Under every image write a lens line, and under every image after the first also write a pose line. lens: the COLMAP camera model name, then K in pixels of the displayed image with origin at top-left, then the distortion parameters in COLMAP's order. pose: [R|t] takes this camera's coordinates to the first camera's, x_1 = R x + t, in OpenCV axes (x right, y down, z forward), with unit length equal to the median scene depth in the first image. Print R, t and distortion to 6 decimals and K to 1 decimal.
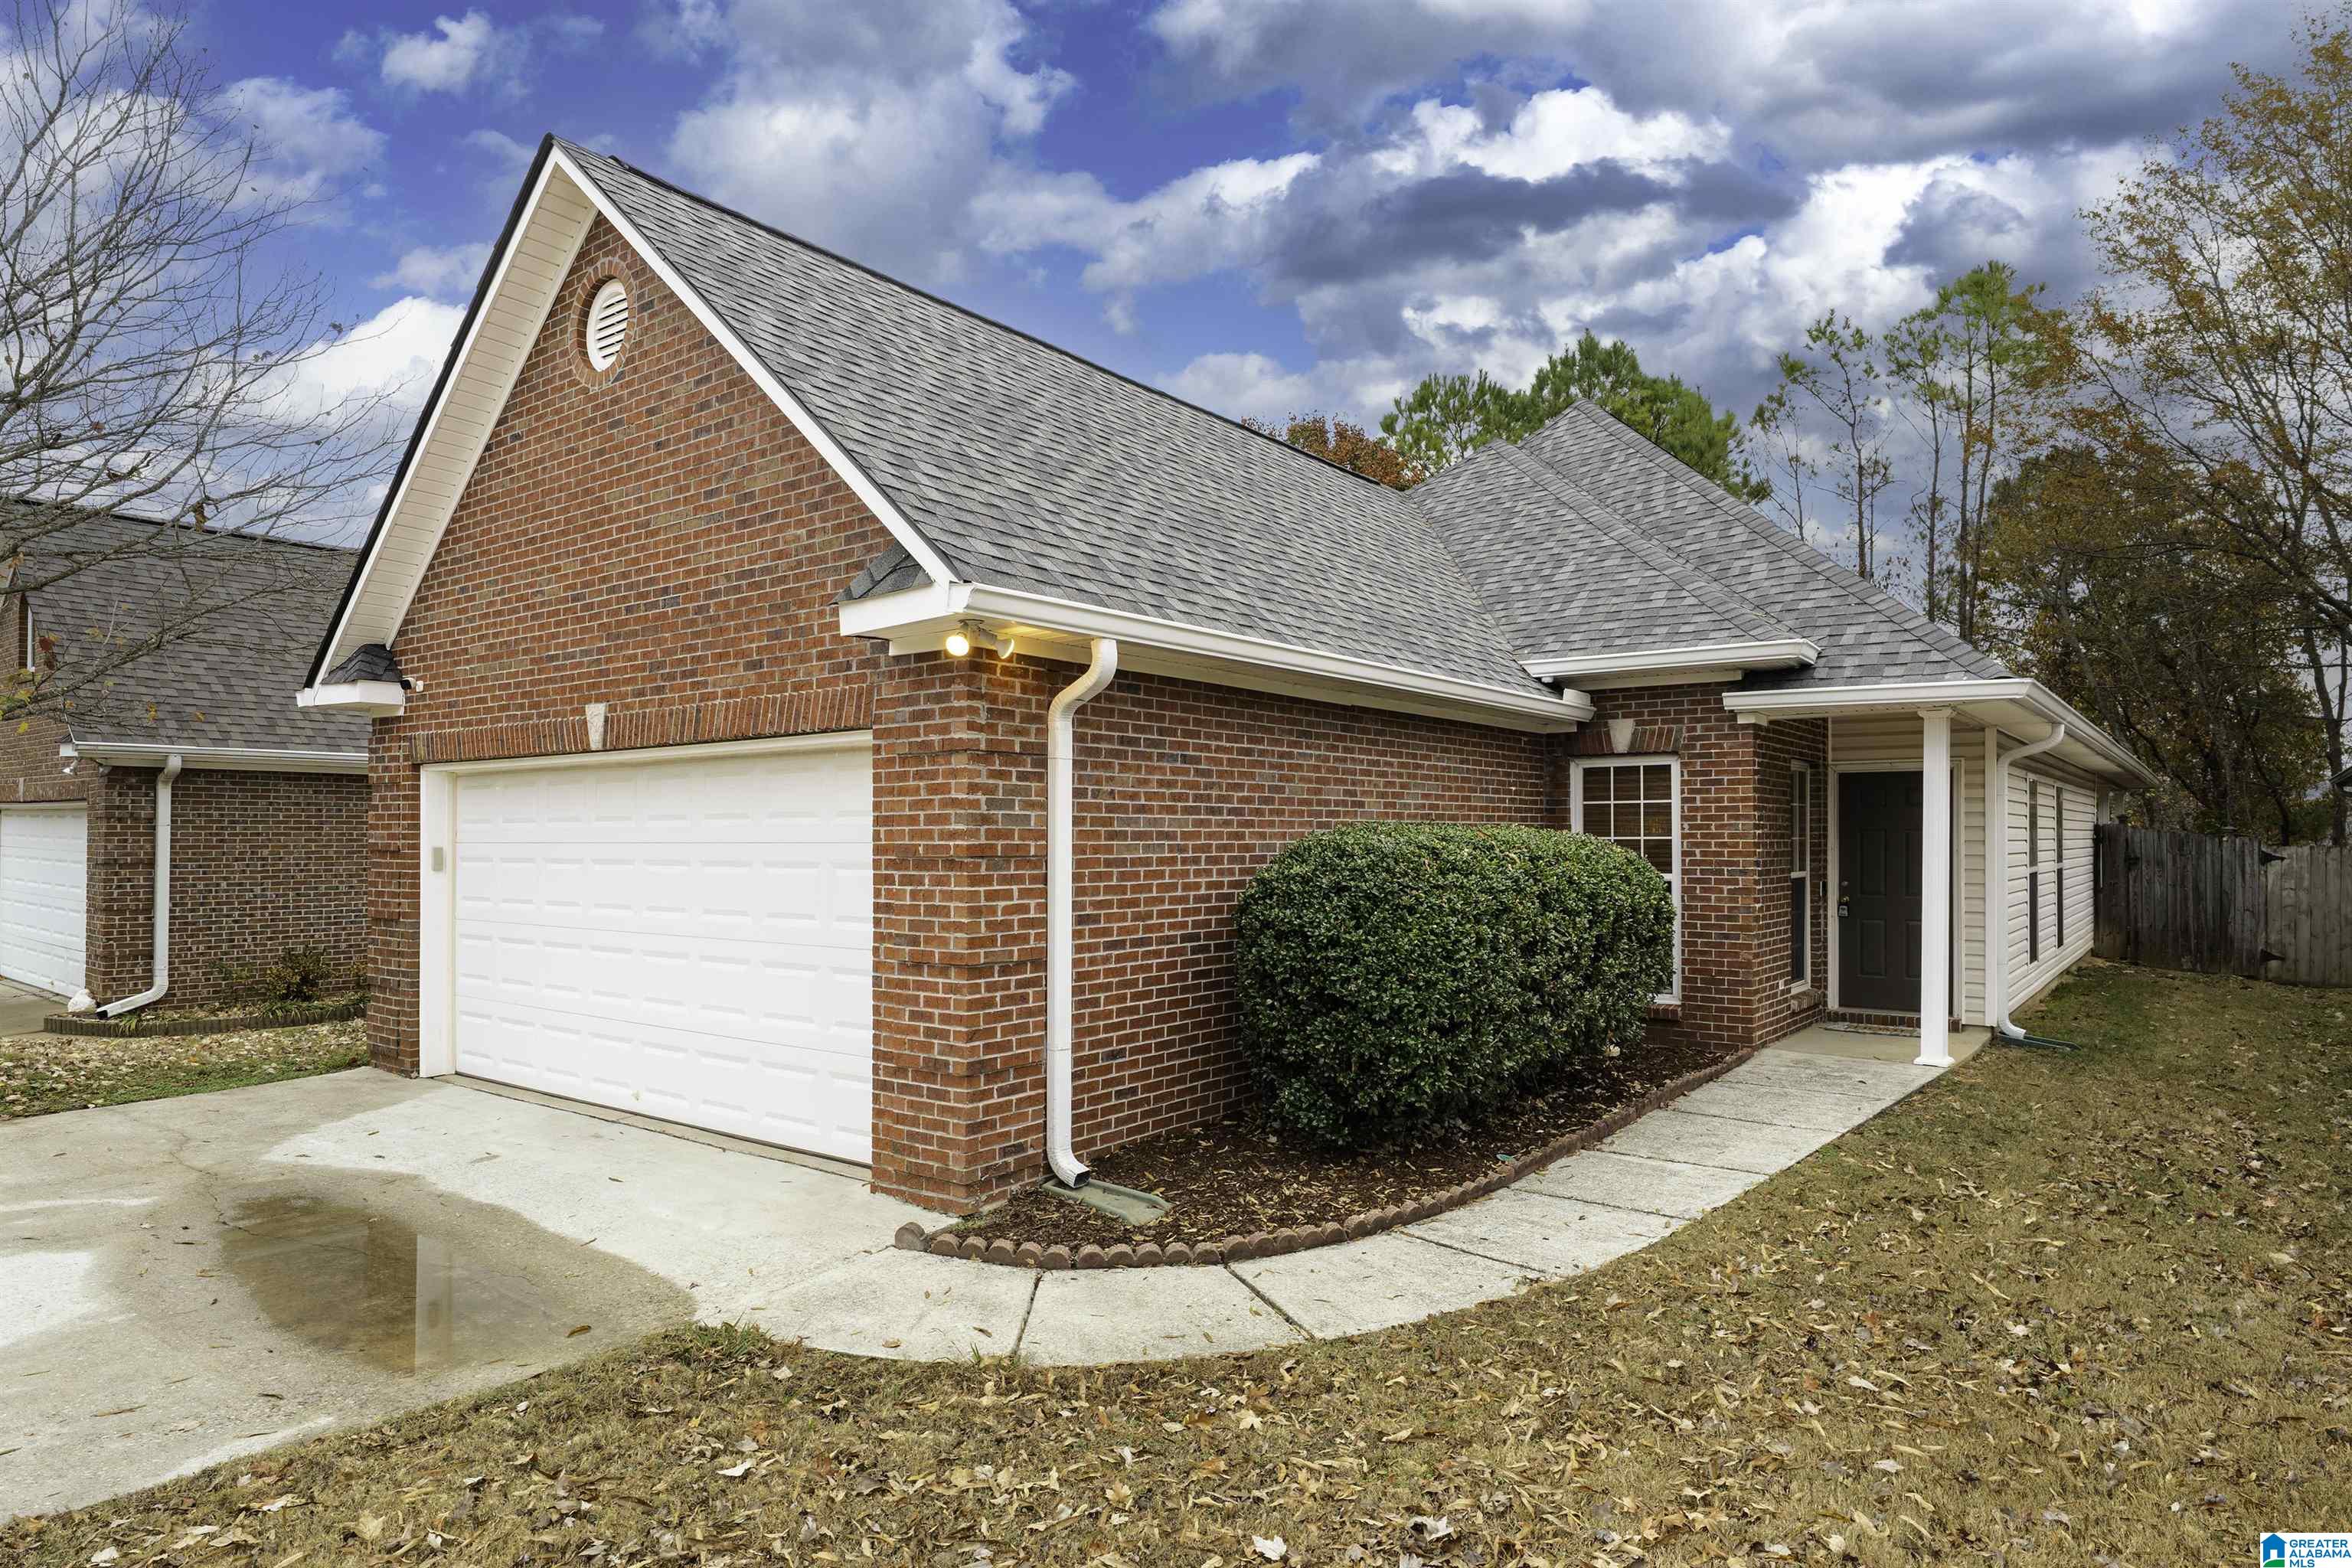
lens RADIAL K [[1353.4, 0, 1217.4], [0, 1353.4, 834.3], [0, 0, 1]] dist [0.001000, 0.001653]
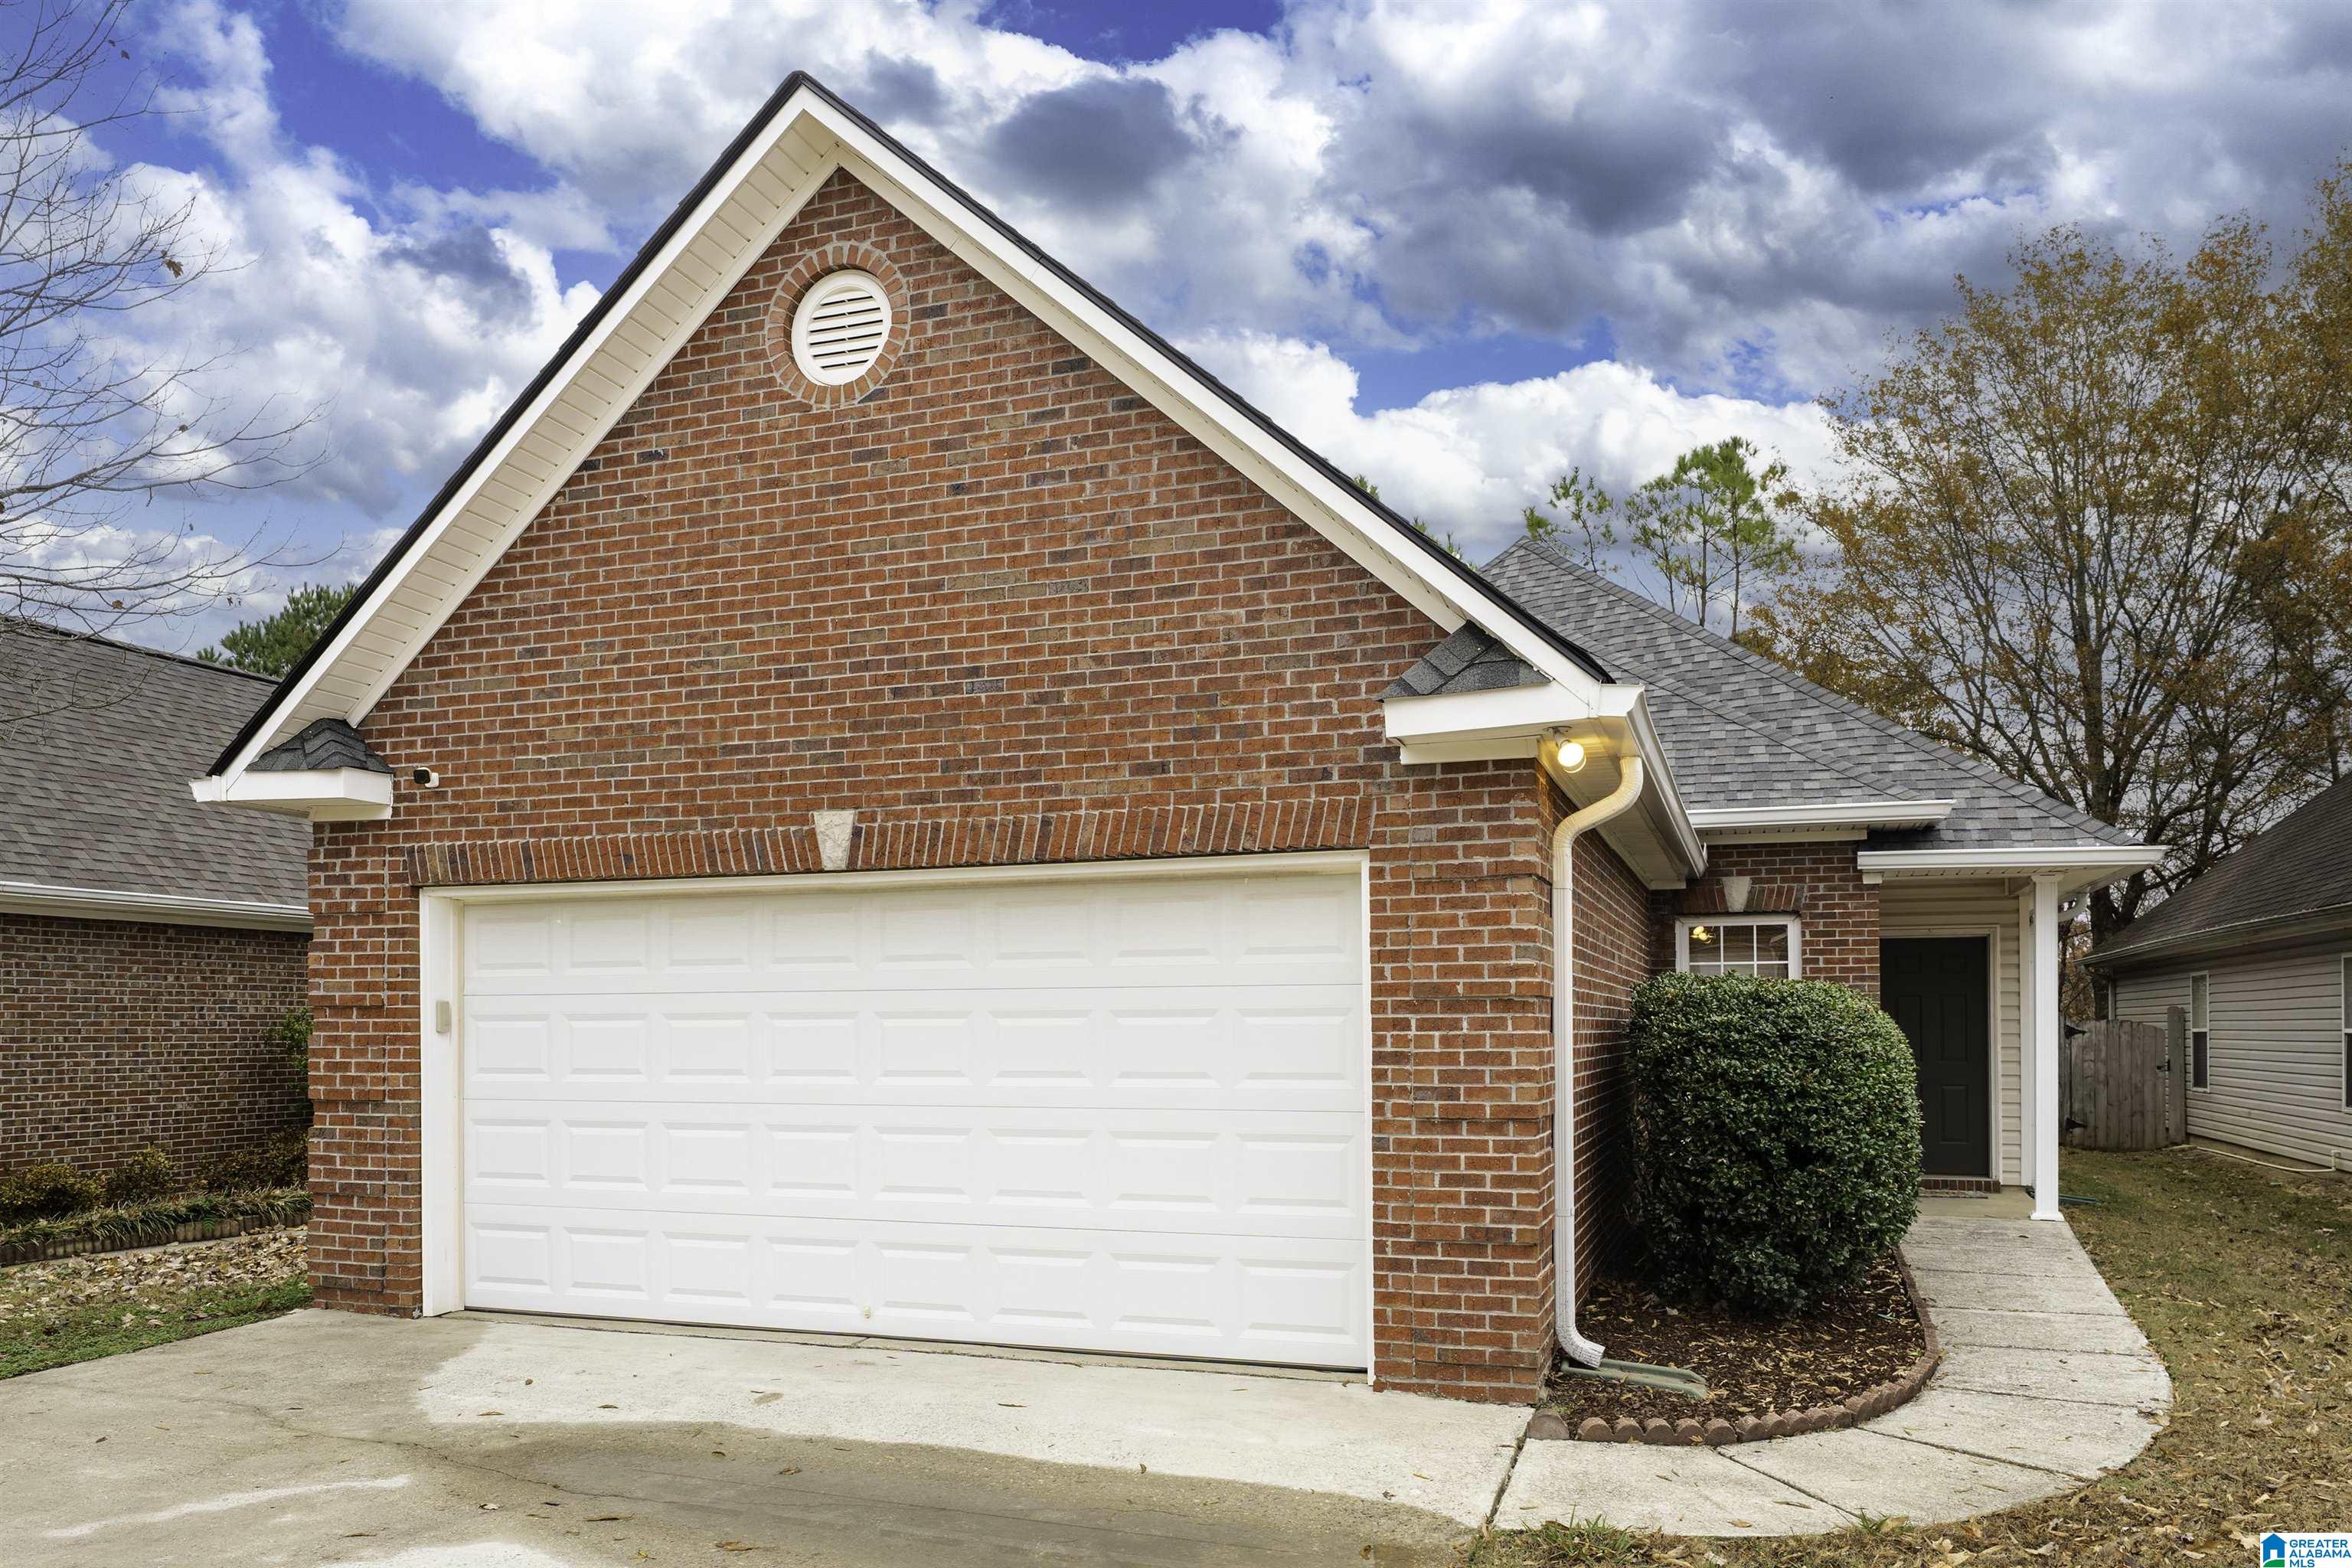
lens RADIAL K [[1581.9, 0, 1239.1], [0, 1581.9, 1018.5], [0, 0, 1]] dist [-0.001404, 0.004318]
pose [[0.949338, 0.001185, 0.314253, -0.428595], [0.000045, 0.999992, -0.003909, 0.021979], [-0.314256, 0.003725, 0.949331, 0.051559]]
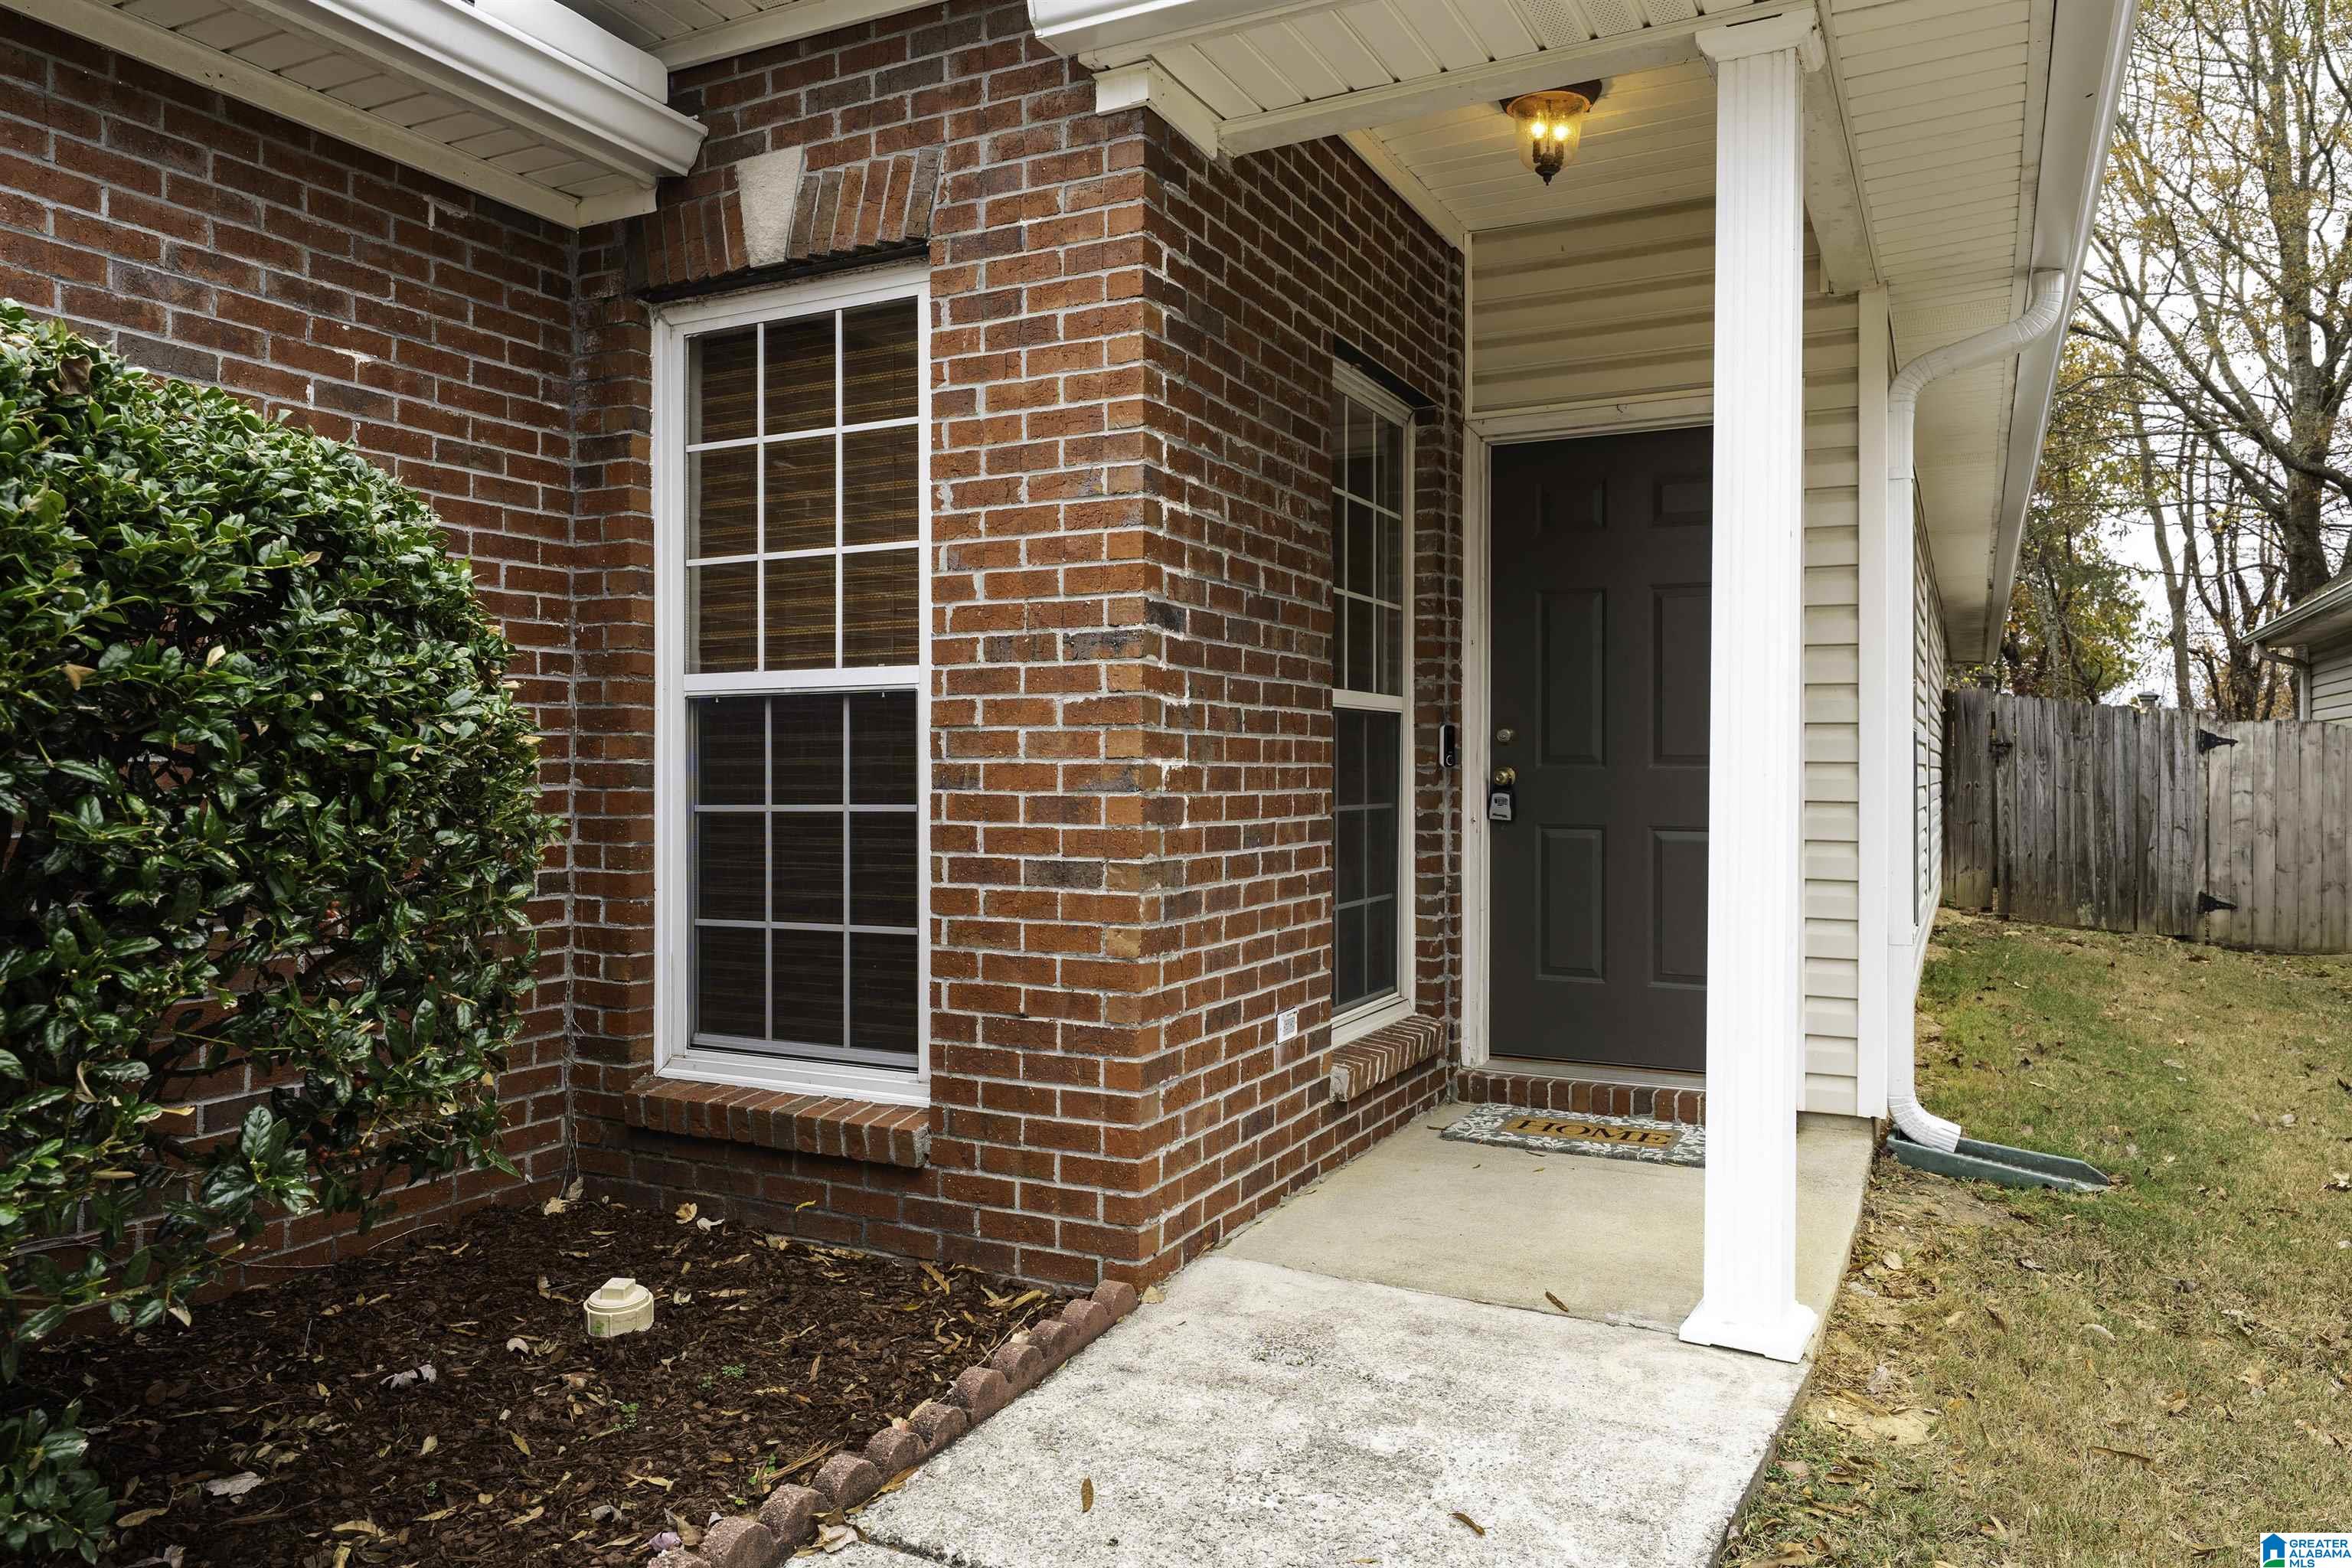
lens RADIAL K [[1569.6, 0, 1168.2], [0, 1569.6, 769.9], [0, 0, 1]] dist [-0.003677, 0.002713]
pose [[0.985574, 0.003222, 0.169213, 0.360527], [-0.003646, 0.999991, 0.002194, 0.055684], [-0.169205, -0.002779, 0.985577, 0.709206]]
